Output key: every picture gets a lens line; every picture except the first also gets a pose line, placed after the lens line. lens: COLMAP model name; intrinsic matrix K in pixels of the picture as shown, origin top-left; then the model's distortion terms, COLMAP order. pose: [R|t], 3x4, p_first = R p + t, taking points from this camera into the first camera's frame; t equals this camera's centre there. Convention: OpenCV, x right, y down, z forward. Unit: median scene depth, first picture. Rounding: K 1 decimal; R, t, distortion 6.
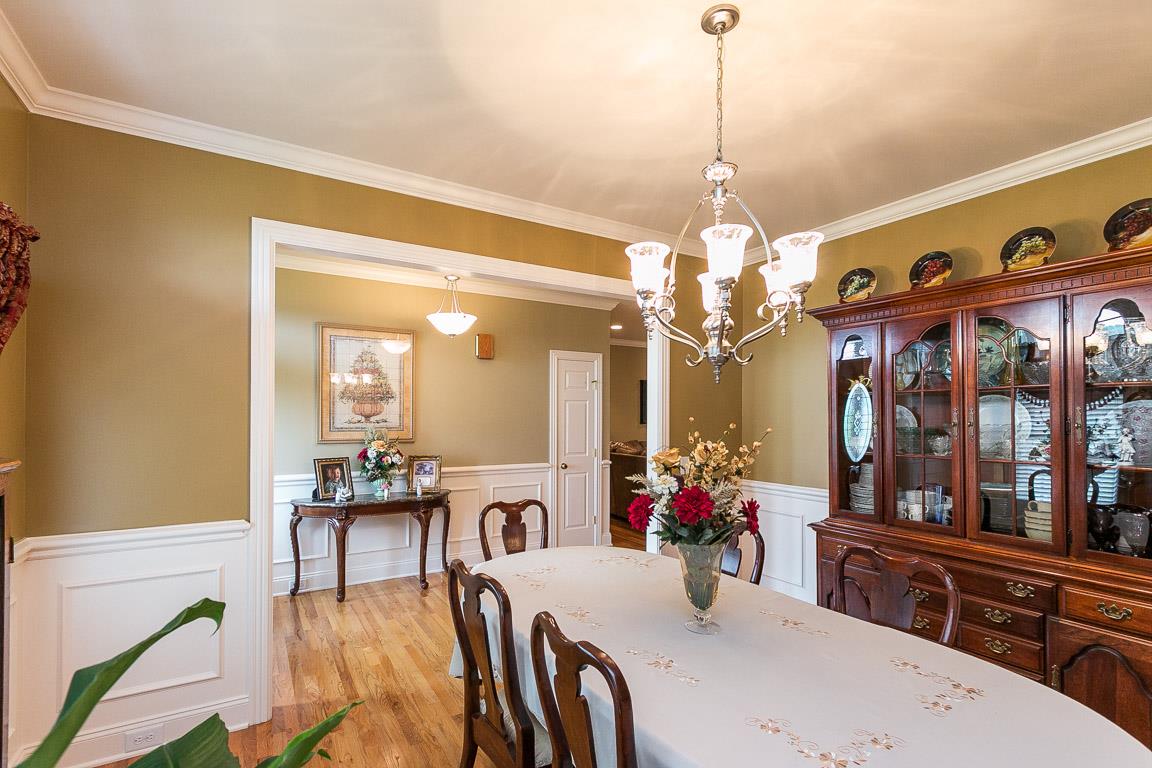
lens RADIAL K [[522.3, 0, 559.9], [0, 522.3, 393.8], [0, 0, 1]] dist [-0.000982, -0.000333]
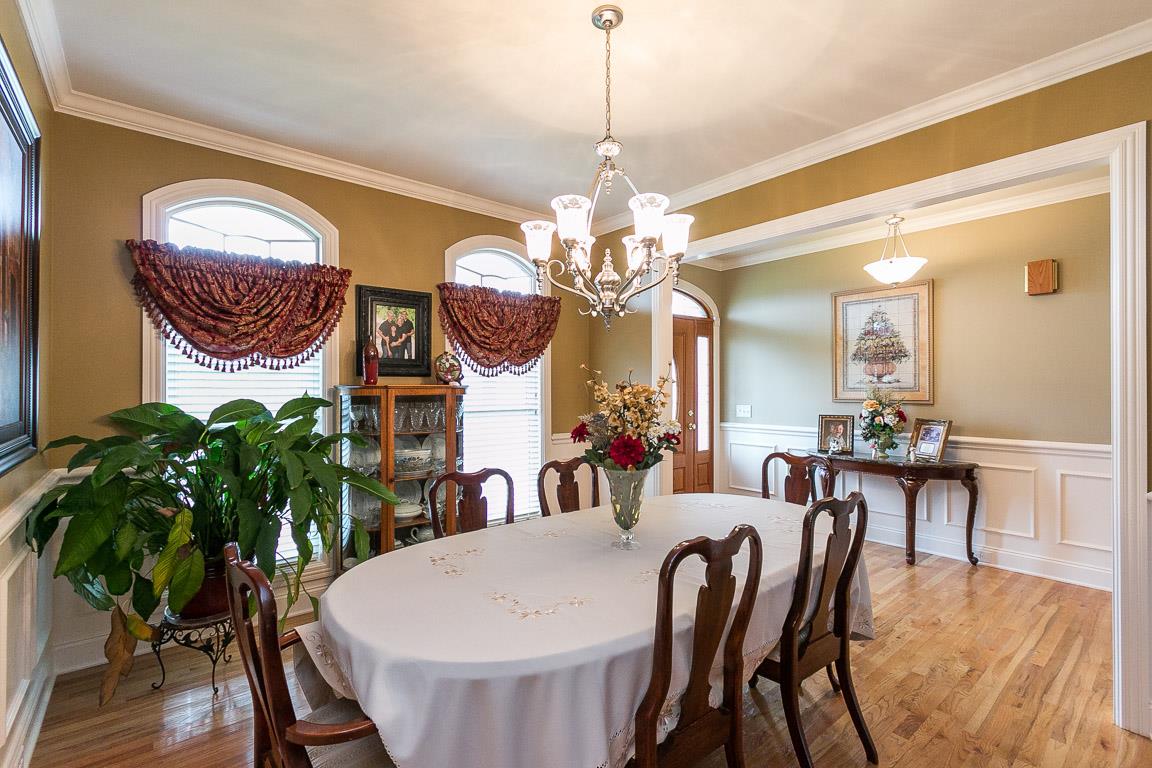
lens RADIAL K [[522.3, 0, 575.0], [0, 522.3, 386.9], [0, 0, 1]] dist [-0.000982, -0.000333]
pose [[0.157835, -0.002705, -0.987462, 0.535939], [0.044611, 0.998995, 0.004394, 0.032665], [0.986457, -0.044745, 0.157797, 0.269763]]
